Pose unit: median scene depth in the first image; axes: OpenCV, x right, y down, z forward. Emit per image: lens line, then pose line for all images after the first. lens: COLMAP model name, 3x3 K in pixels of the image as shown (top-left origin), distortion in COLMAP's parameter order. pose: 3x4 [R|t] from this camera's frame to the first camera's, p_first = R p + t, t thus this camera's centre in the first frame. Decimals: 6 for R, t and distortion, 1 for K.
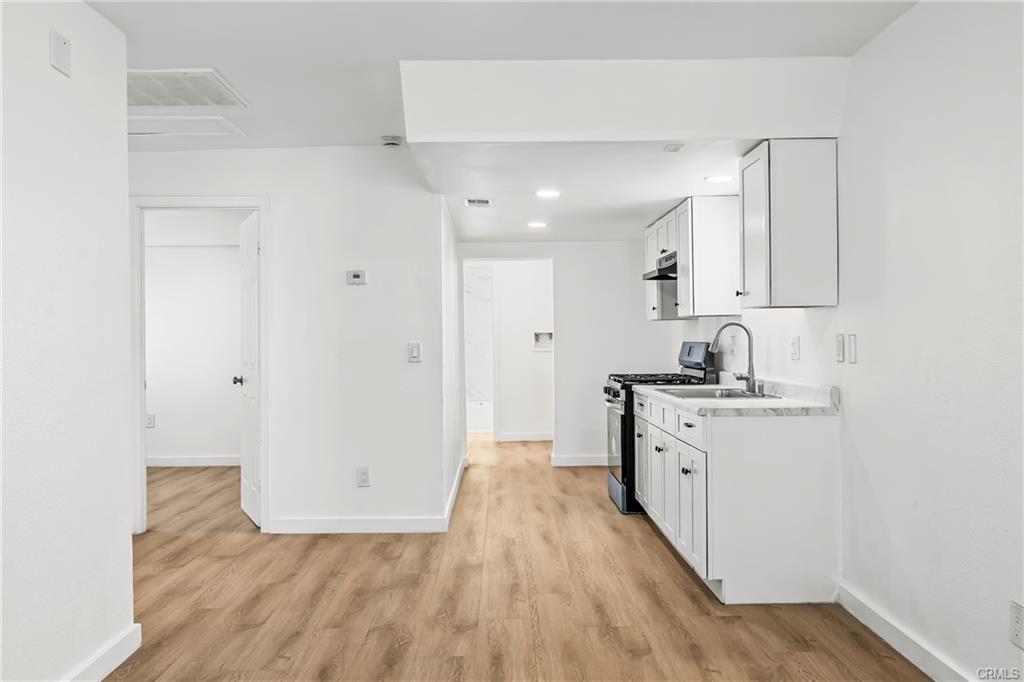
lens RADIAL K [[880.3, 0, 512.1], [0, 880.3, 336.3], [0, 0, 1]] dist [0.001171, -0.006226]
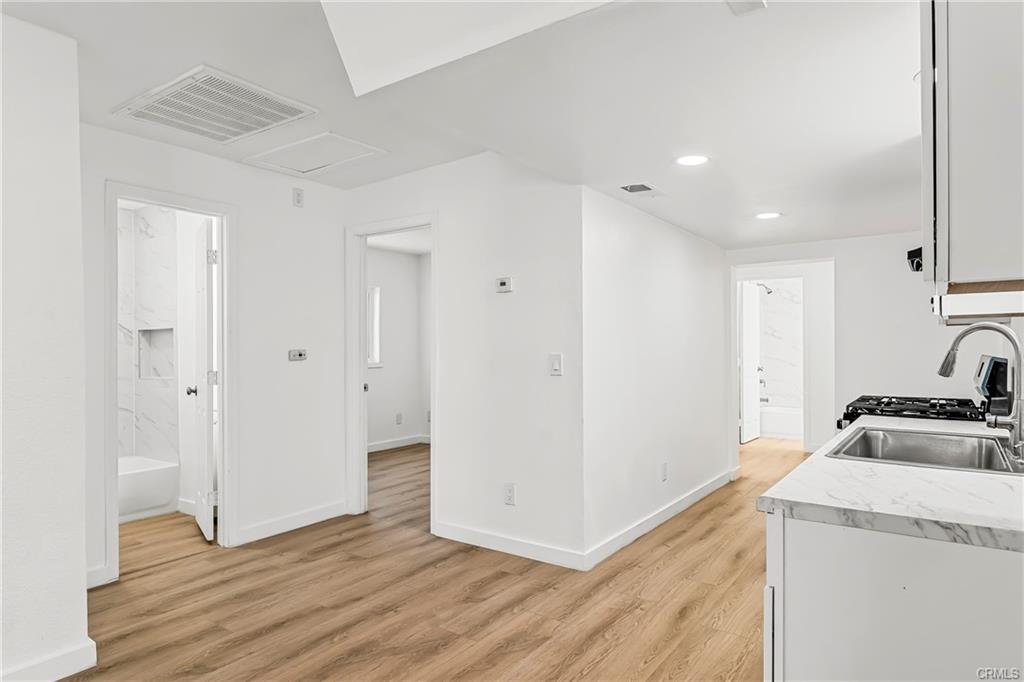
lens RADIAL K [[610.8, 0, 509.4], [0, 610.8, 349.3], [0, 0, 1]] dist [-0.001616, -0.000024]
pose [[0.805765, 0.005701, -0.592208, 0.240723], [-0.000750, 0.999963, 0.008606, -0.003191], [0.592235, -0.006490, 0.805739, 0.508625]]
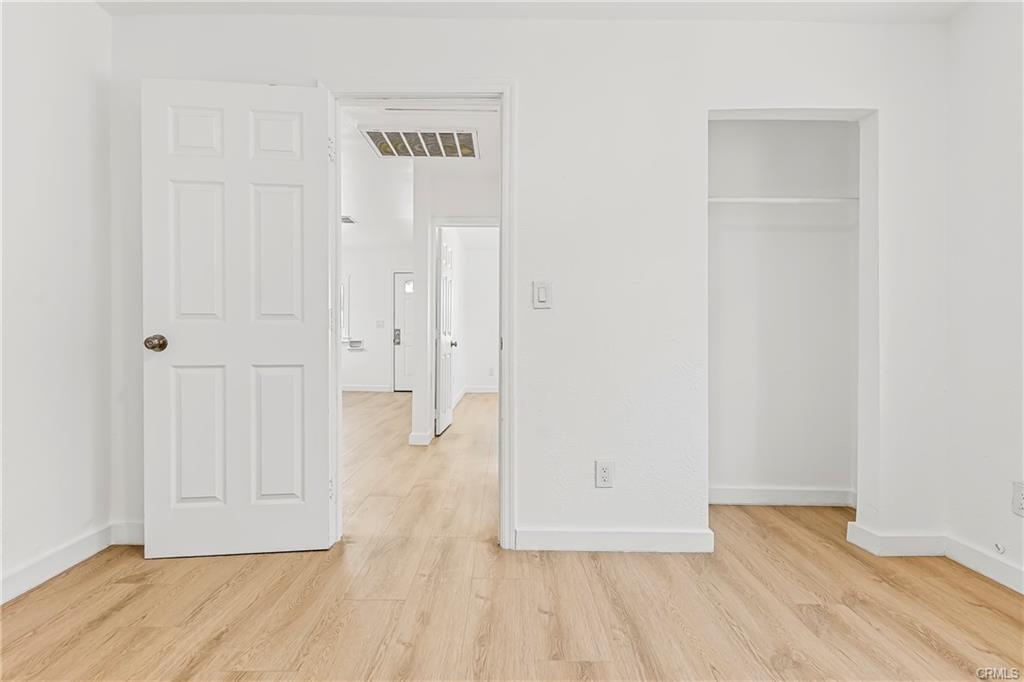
lens RADIAL K [[489.2, 0, 507.2], [0, 489.2, 339.7], [0, 0, 1]] dist [0.002690, -0.001692]
pose [[-0.999979, 0.000423, 0.006499, -0.471820], [0.000504, 0.999922, 0.012462, 0.050957], [-0.006494, 0.012465, -0.999901, 1.550710]]
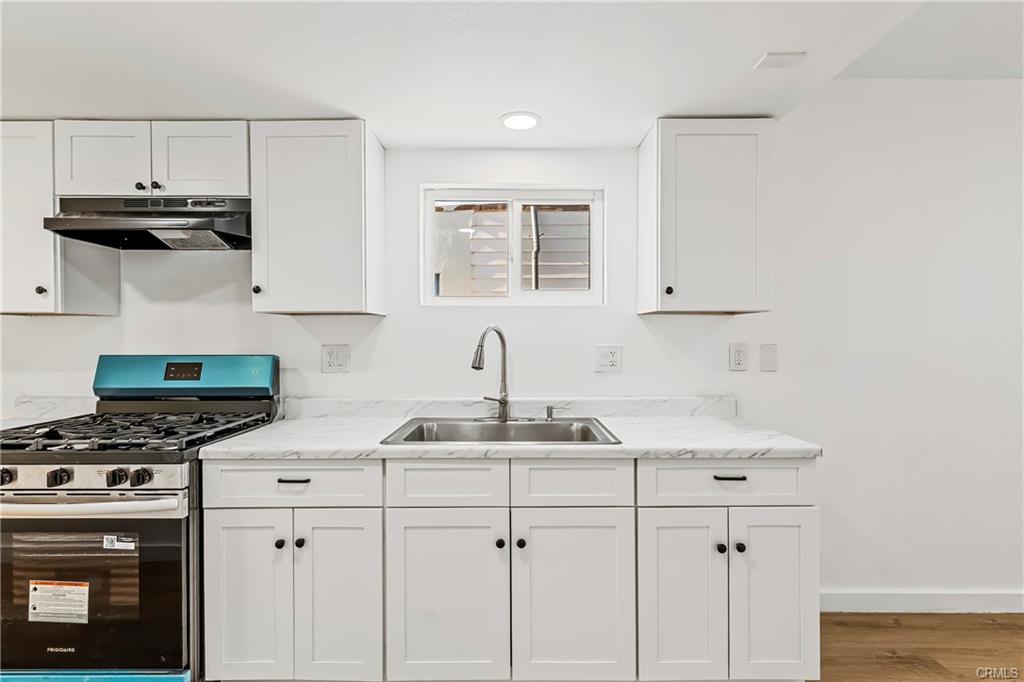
lens RADIAL K [[489.2, 0, 508.8], [0, 489.2, 340.1], [0, 0, 1]] dist [0.002690, -0.001692]
pose [[0.015766, 0.005178, 0.999862, -0.152438], [-0.000381, 0.999987, -0.005173, -0.002442], [-0.999876, -0.000299, 0.015768, 0.991565]]
